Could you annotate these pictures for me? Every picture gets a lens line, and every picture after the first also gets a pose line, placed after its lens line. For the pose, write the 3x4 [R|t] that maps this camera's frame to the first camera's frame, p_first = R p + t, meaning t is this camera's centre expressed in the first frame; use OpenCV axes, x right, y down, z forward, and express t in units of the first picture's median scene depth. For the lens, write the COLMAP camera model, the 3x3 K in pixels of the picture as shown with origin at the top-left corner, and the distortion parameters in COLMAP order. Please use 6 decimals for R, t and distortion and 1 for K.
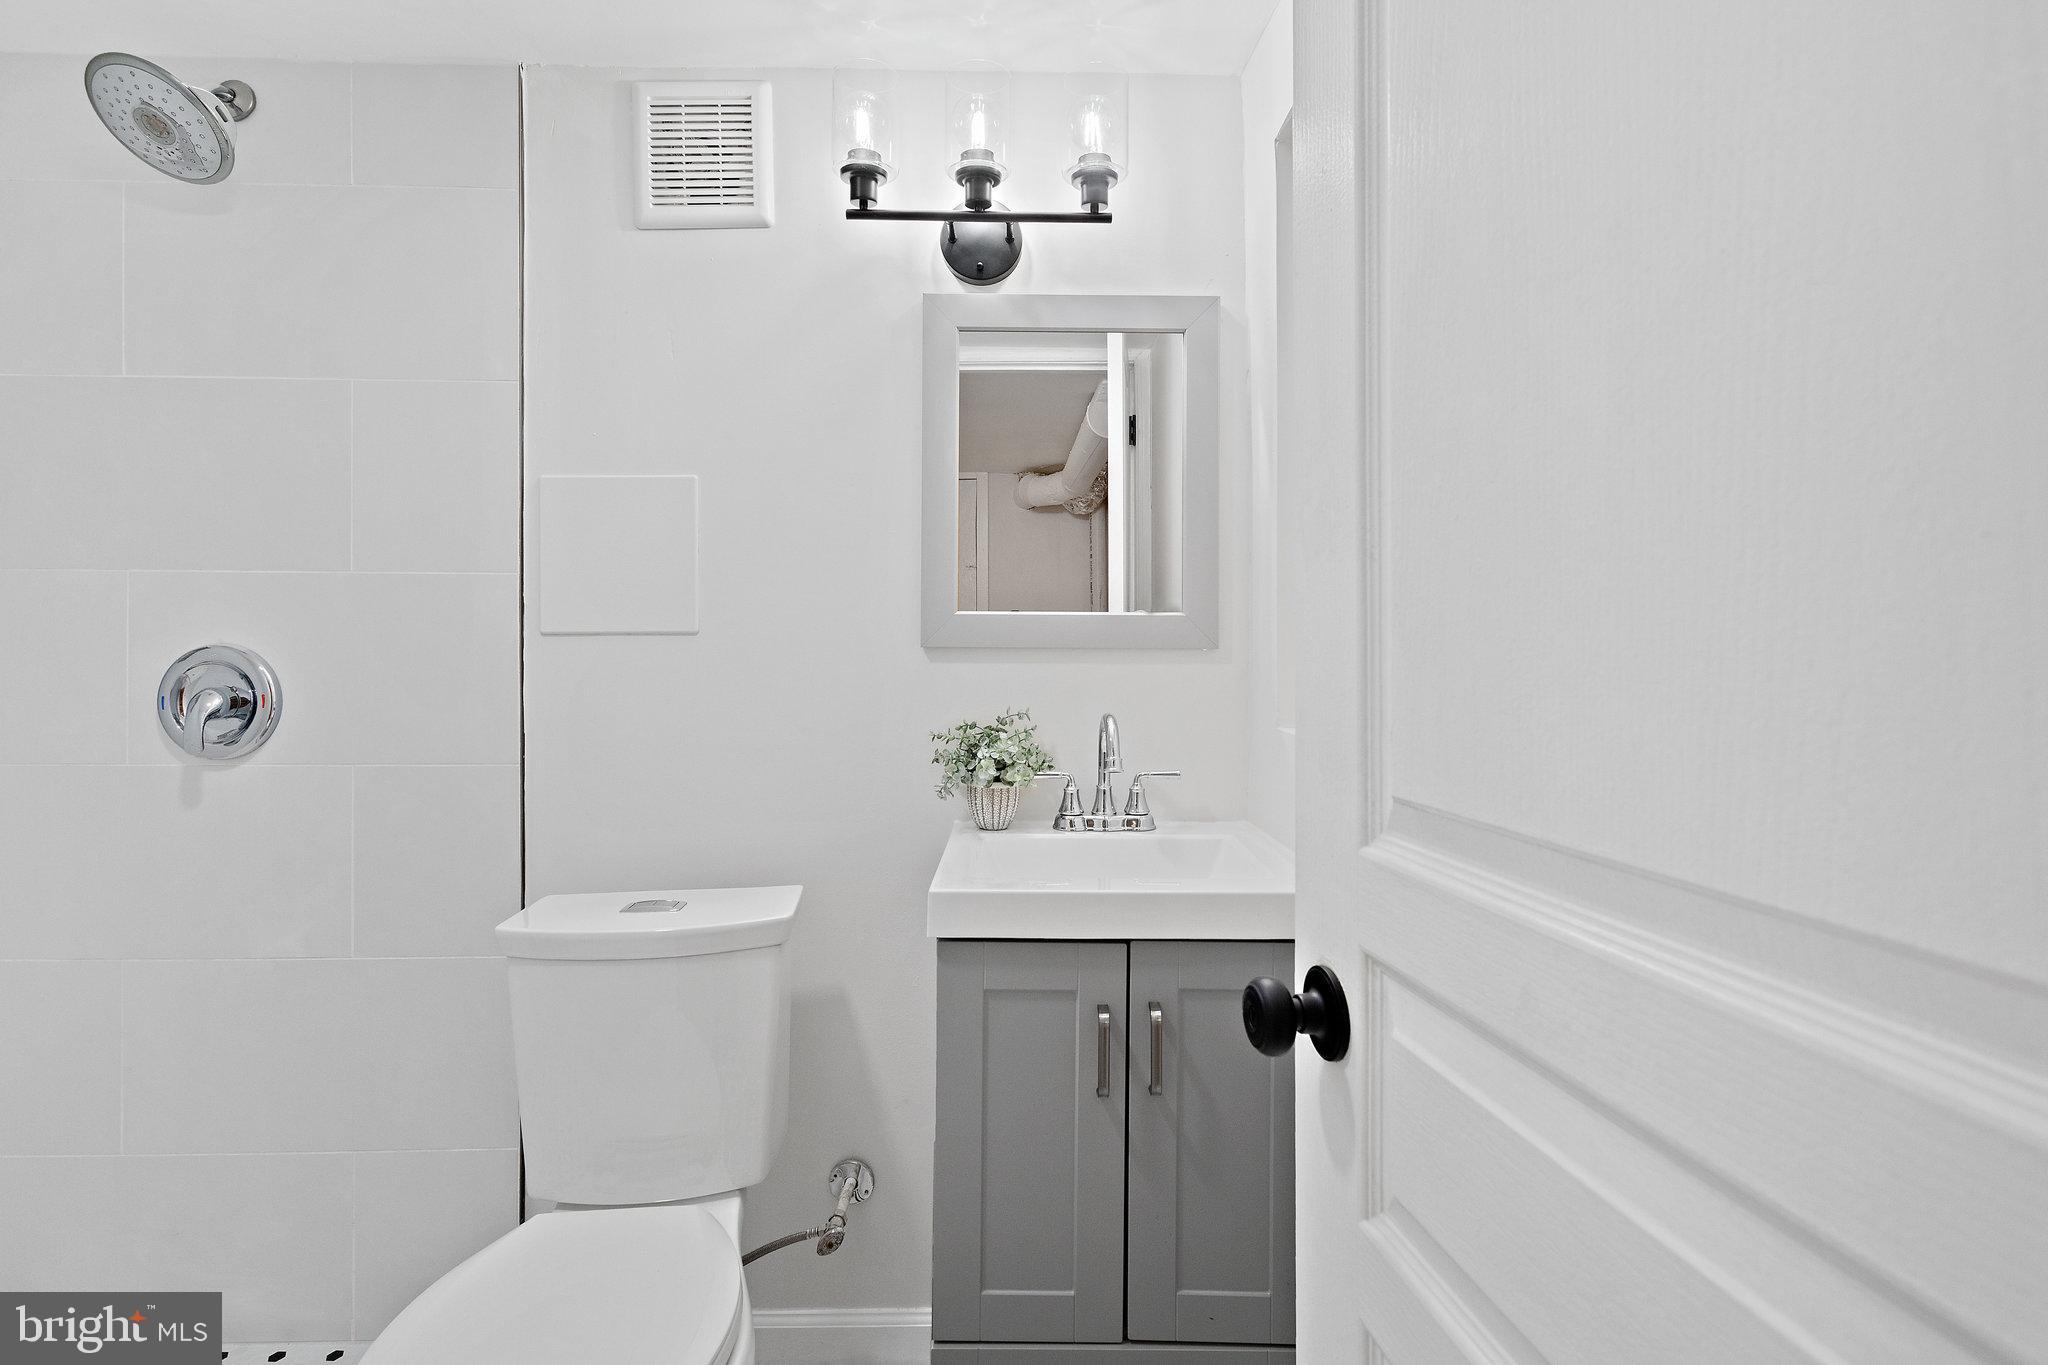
lens RADIAL K [[990.9, 0, 1035.8], [0, 990.9, 603.7], [0, 0, 1]] dist [-0.002025, 0.002052]
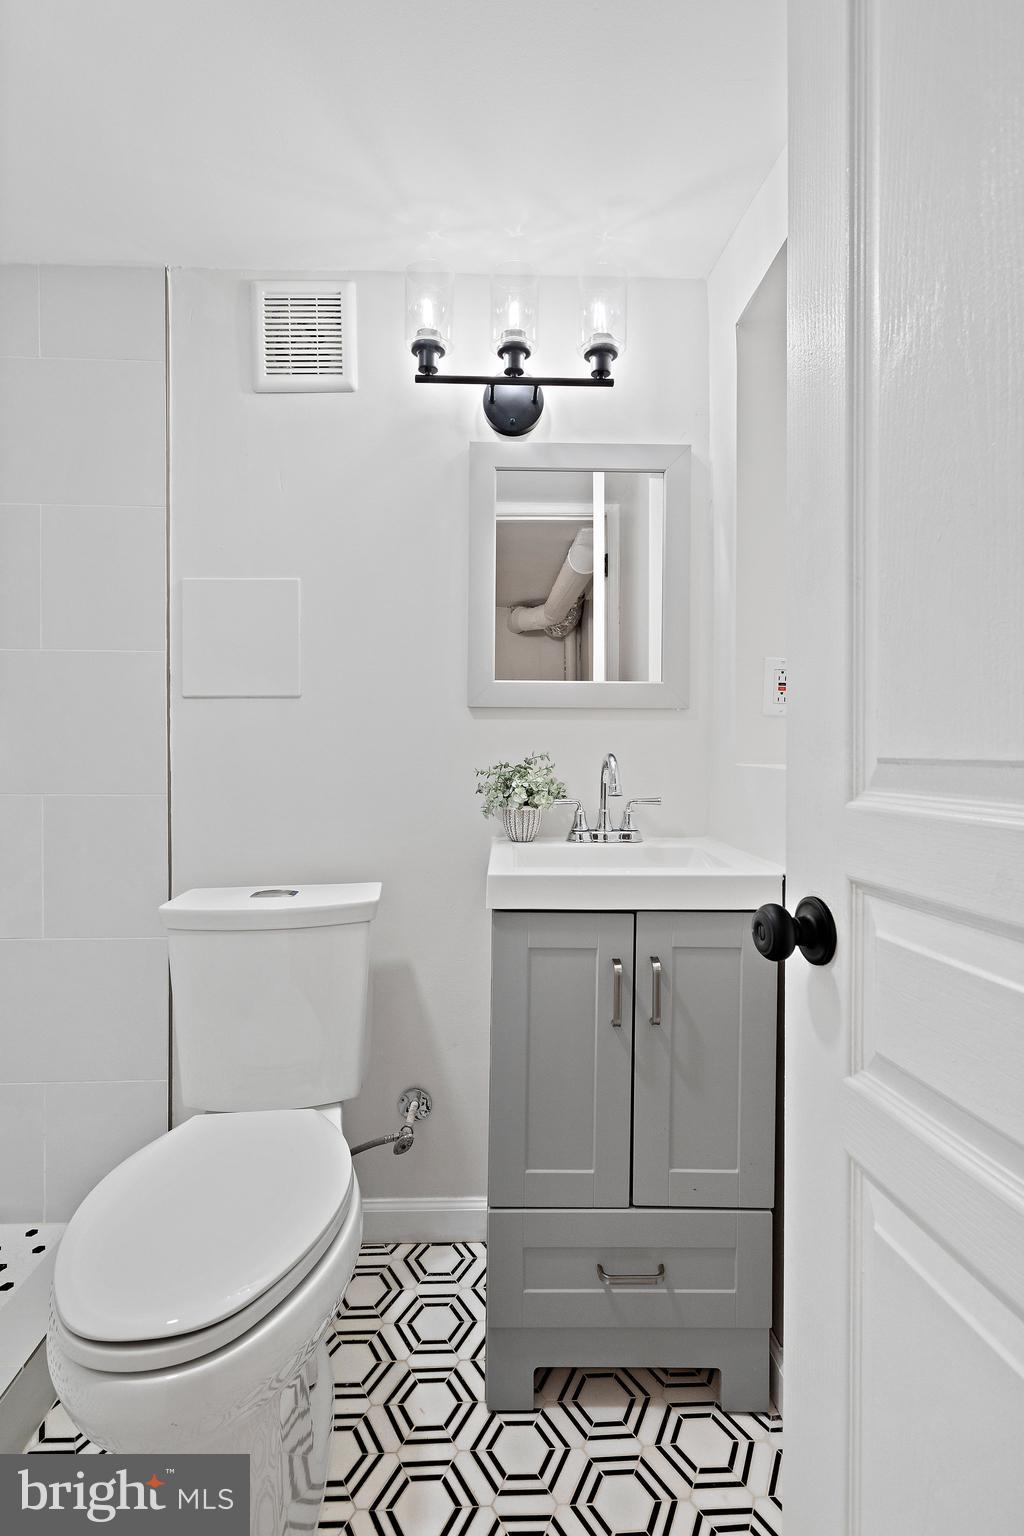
lens RADIAL K [[743.2, 0, 456.6], [0, 743.2, 783.9], [0, 0, 1]] dist [-0.002025, 0.002052]
pose [[0.999980, 0.001569, 0.006142, -0.139871], [-0.001643, 0.999926, 0.012032, 0.139002], [-0.006123, -0.012042, 0.999909, -0.006117]]
